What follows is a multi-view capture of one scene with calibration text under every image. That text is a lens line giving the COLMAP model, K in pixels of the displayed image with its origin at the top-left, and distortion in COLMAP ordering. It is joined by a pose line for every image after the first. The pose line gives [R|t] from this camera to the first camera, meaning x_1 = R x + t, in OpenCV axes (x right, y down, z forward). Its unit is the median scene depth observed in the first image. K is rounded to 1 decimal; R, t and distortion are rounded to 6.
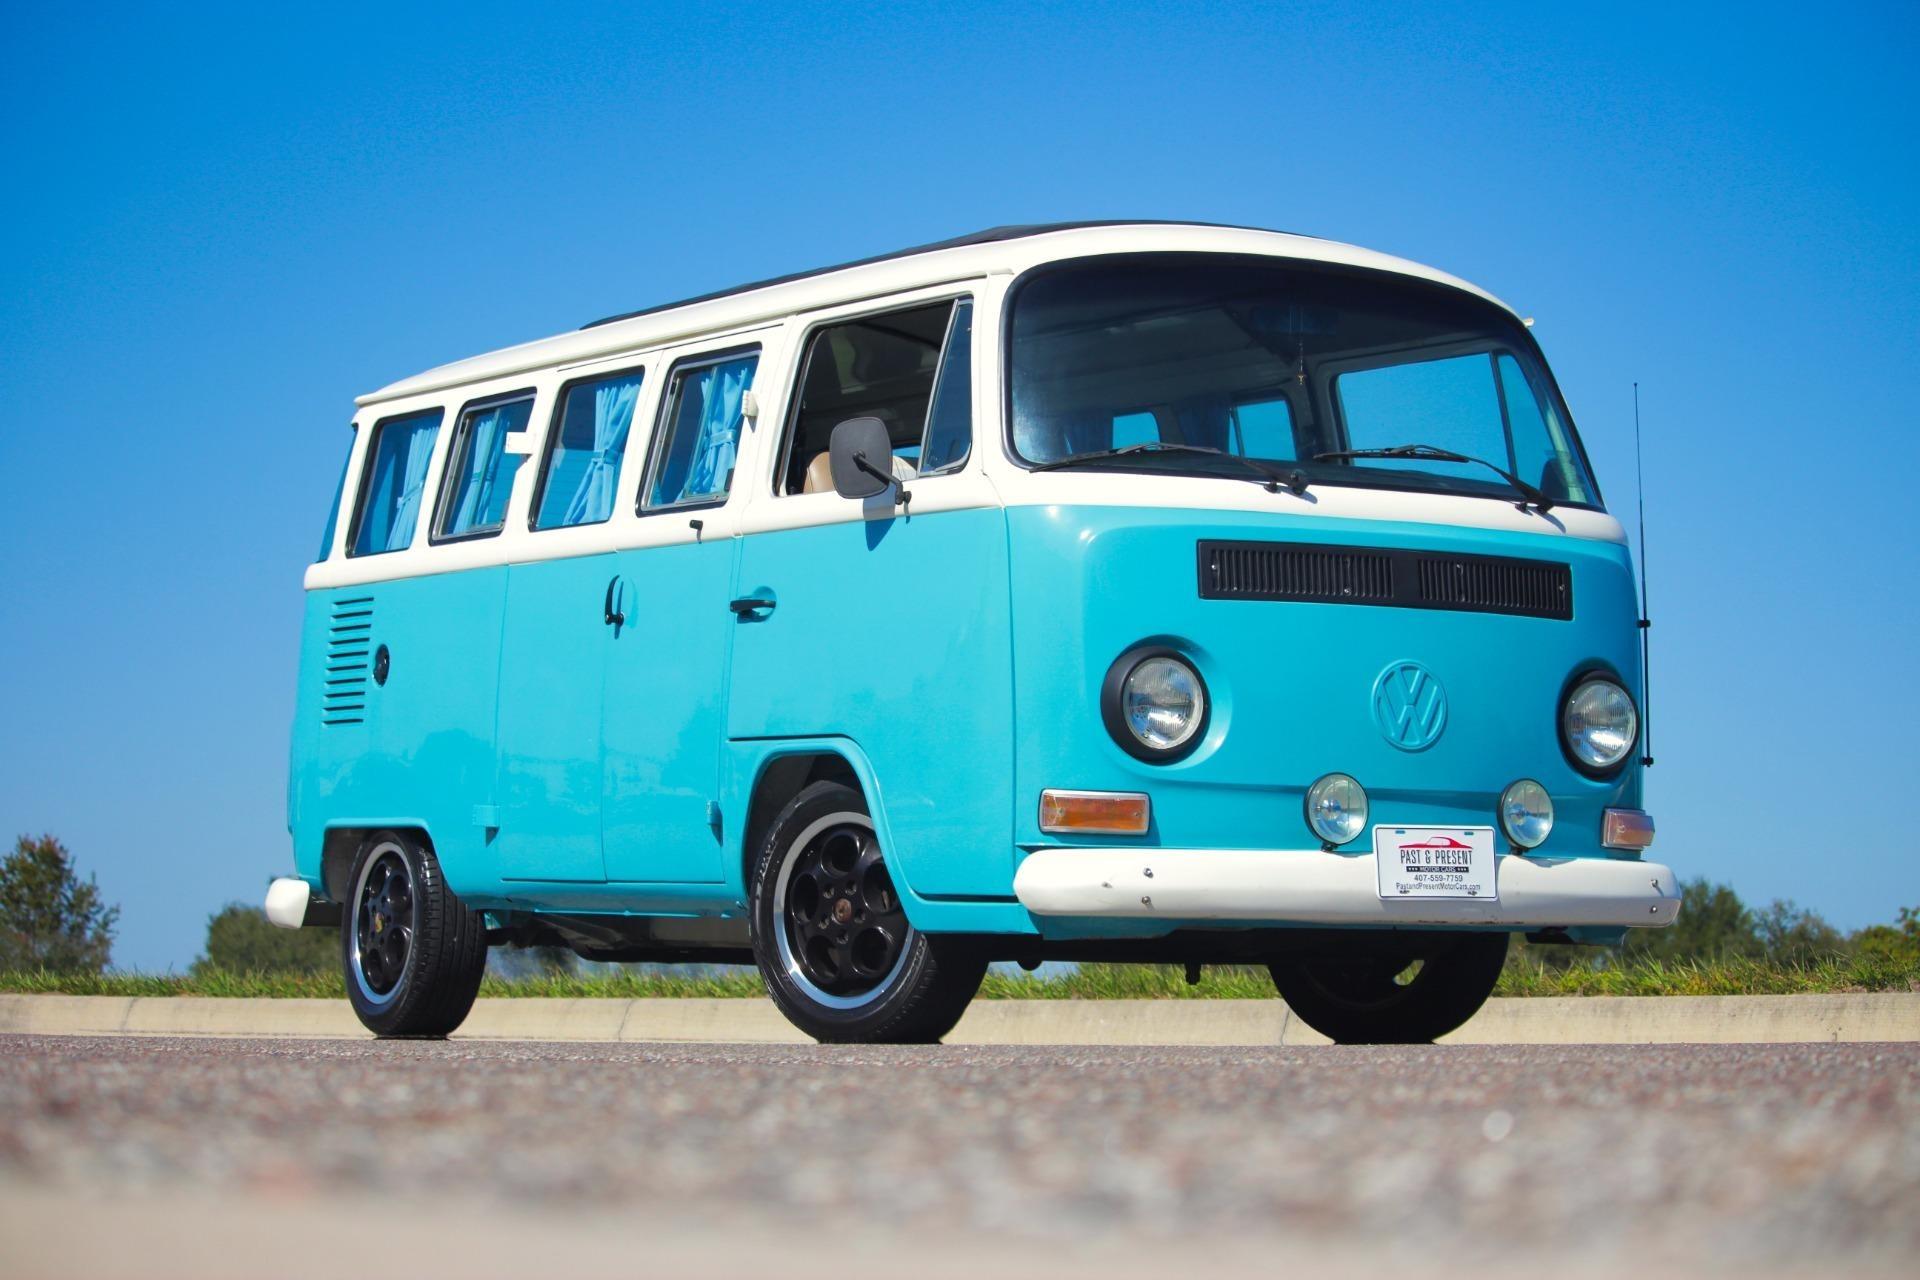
lens RADIAL K [[4878.5, 0, 958.8], [0, 4878.5, 645.0], [0, 0, 1]] dist [-0.408862, 0.000000]
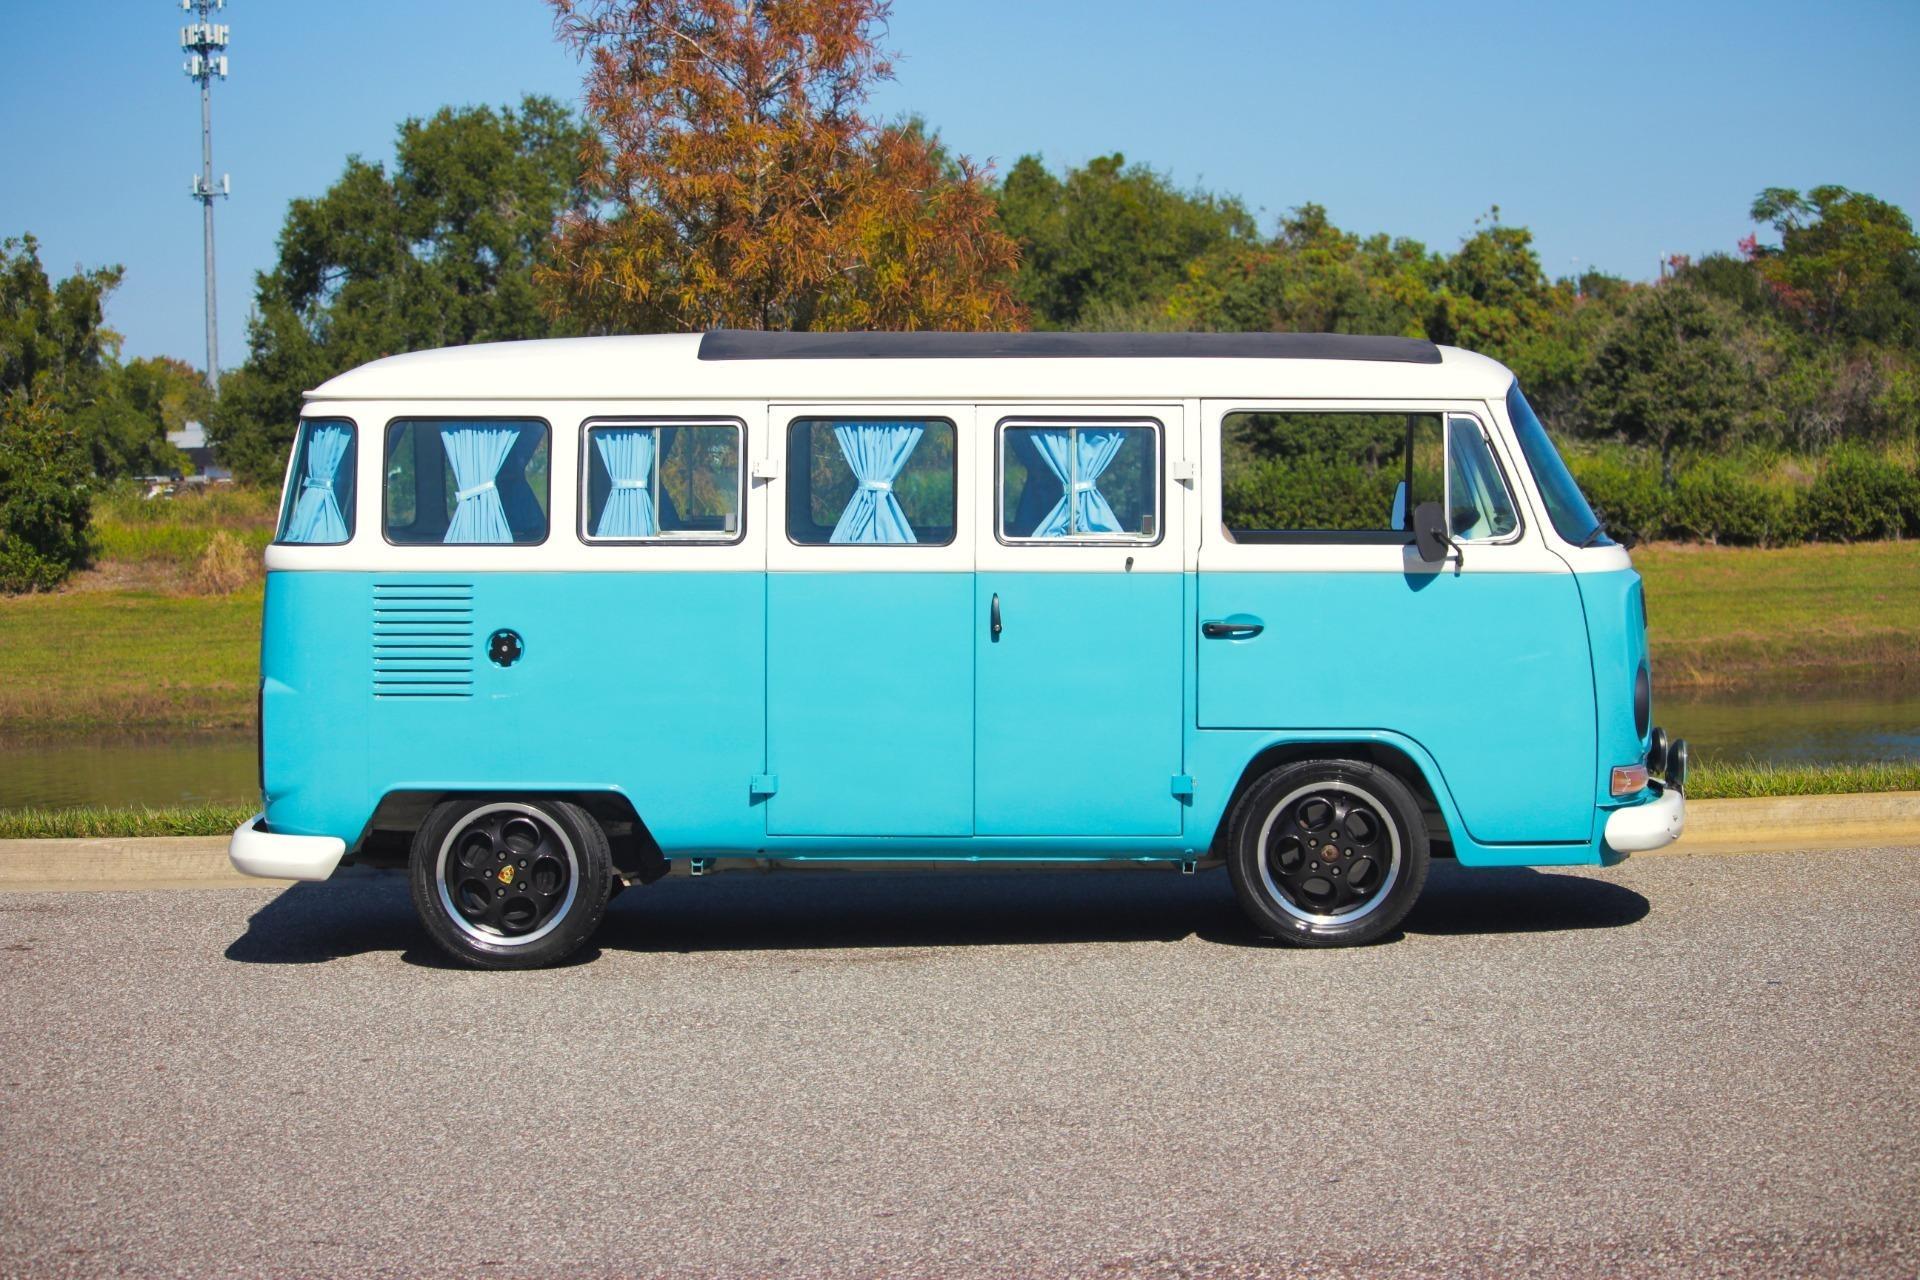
lens RADIAL K [[4878.5, 0, 973.6], [0, 4878.5, 641.8], [0, 0, 1]] dist [-0.408862, 0.000000]
pose [[0.509257, -0.088681, 0.856033, -1.271211], [-0.034403, 0.991784, 0.123210, -0.173583], [-0.859927, -0.092196, 0.502022, 0.412222]]
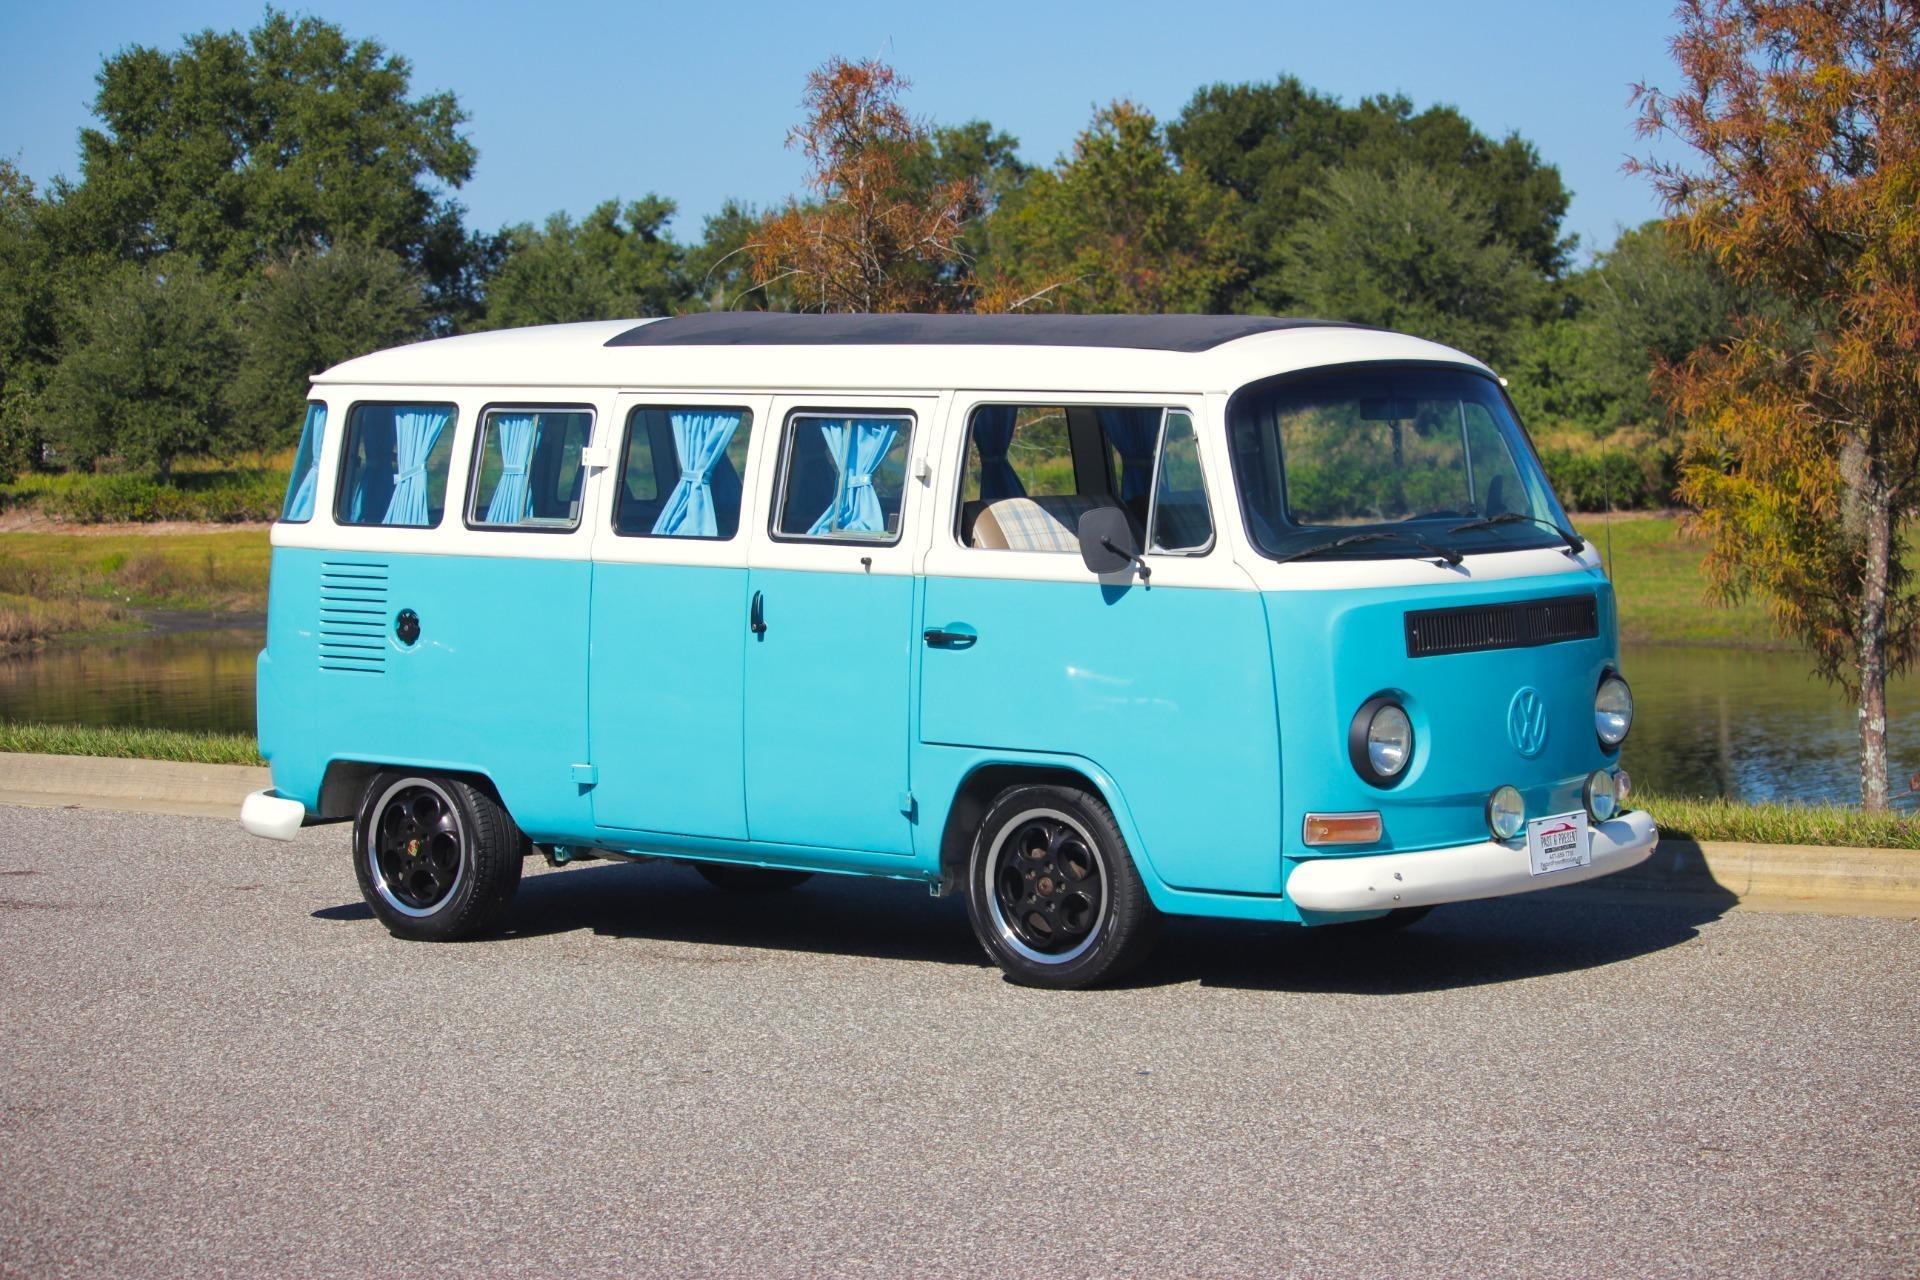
lens RADIAL K [[4878.5, 0, 959.9], [0, 4878.5, 636.3], [0, 0, 1]] dist [-0.408862, 0.000000]
pose [[0.933961, -0.051300, 0.353673, -0.498798], [0.006102, 0.991788, 0.127745, -0.173968], [-0.357322, -0.117150, 0.926605, -0.152084]]
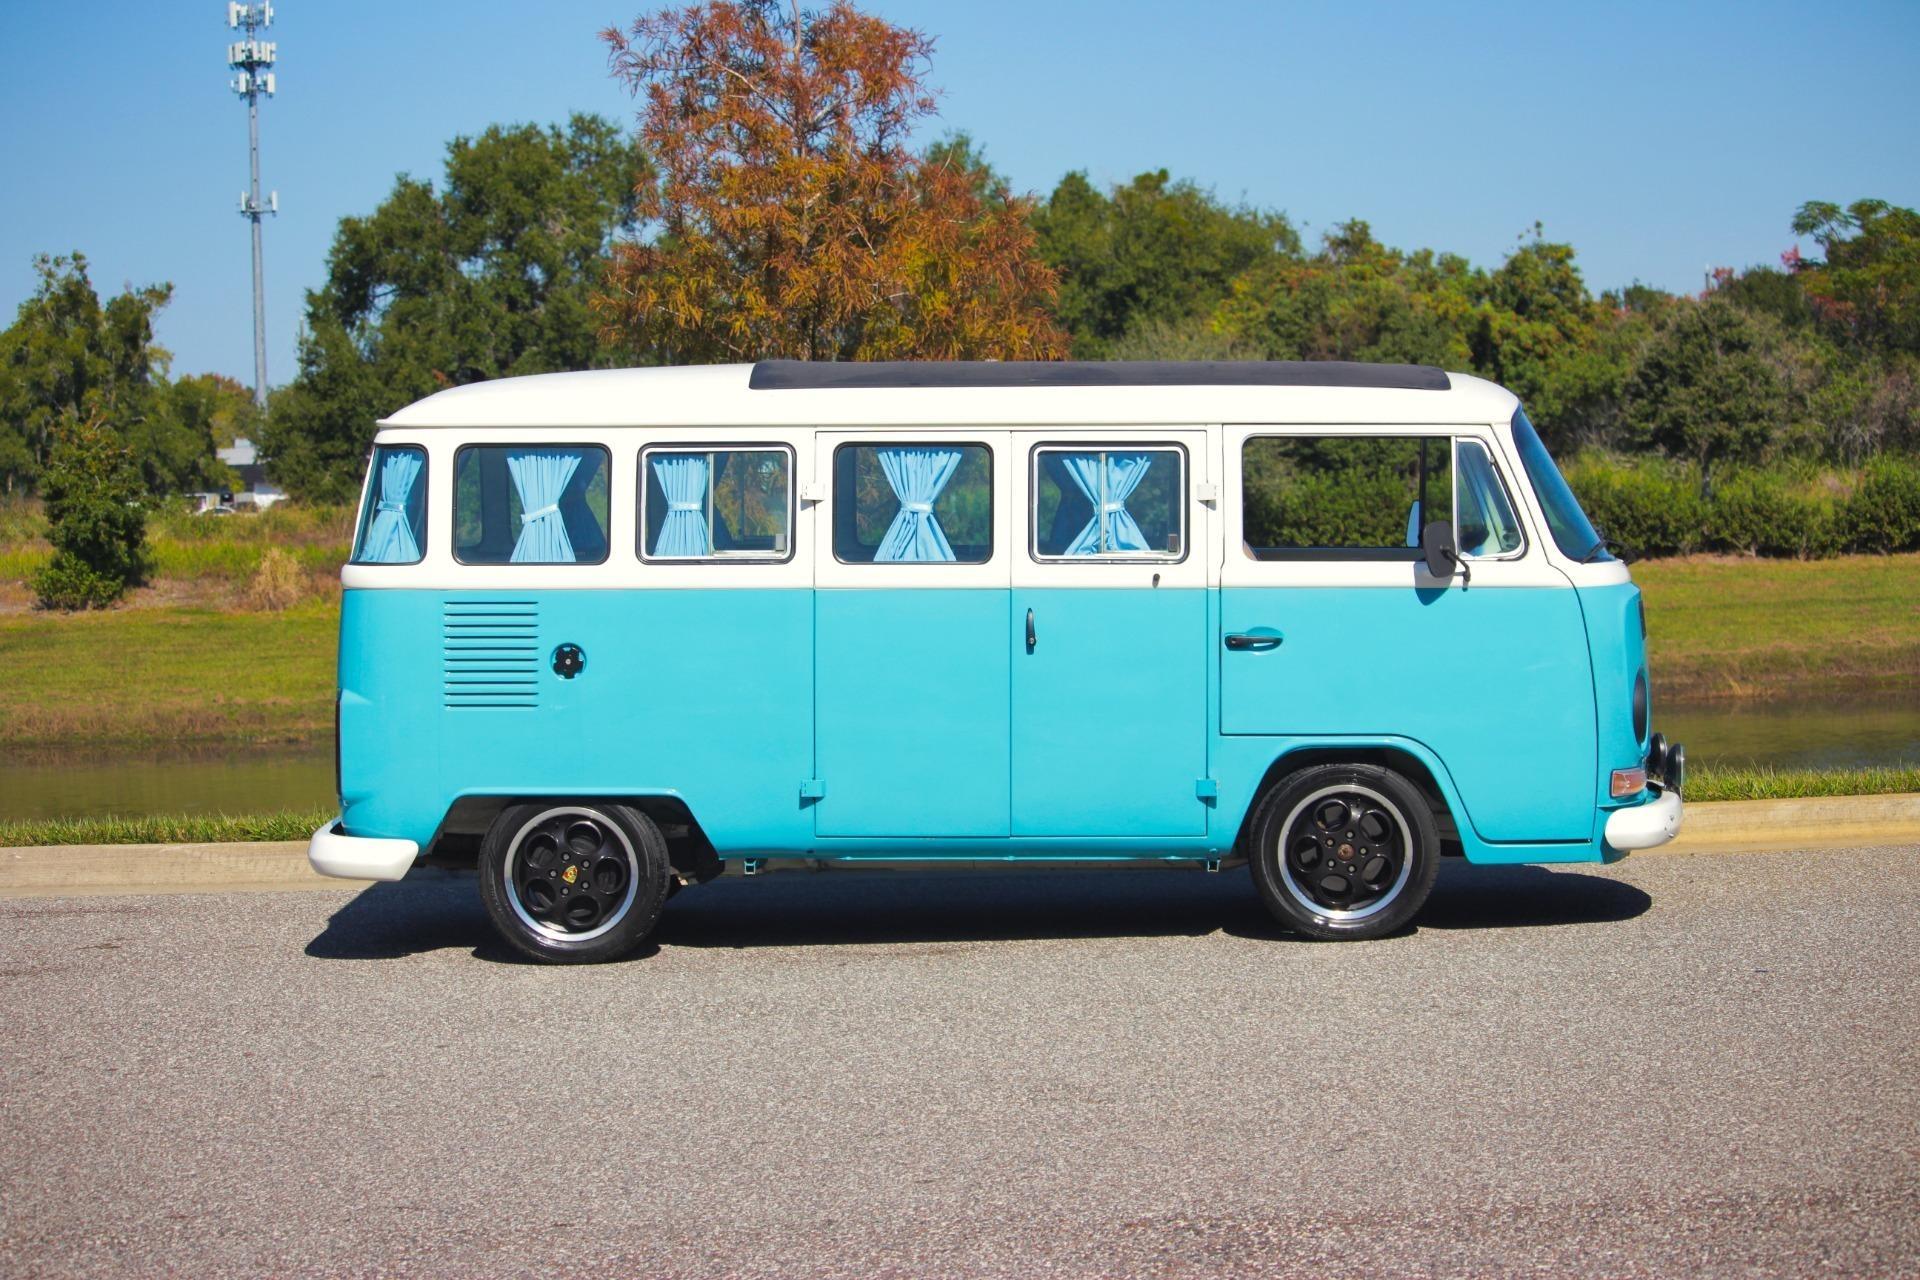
lens RADIAL K [[4878.5, 0, 948.5], [0, 4878.5, 633.8], [0, 0, 1]] dist [-0.408862, 0.000000]
pose [[0.521898, -0.086400, 0.848621, -1.339217], [-0.029466, 0.992437, 0.119164, -0.183184], [-0.852499, -0.087196, 0.515405, 0.368170]]
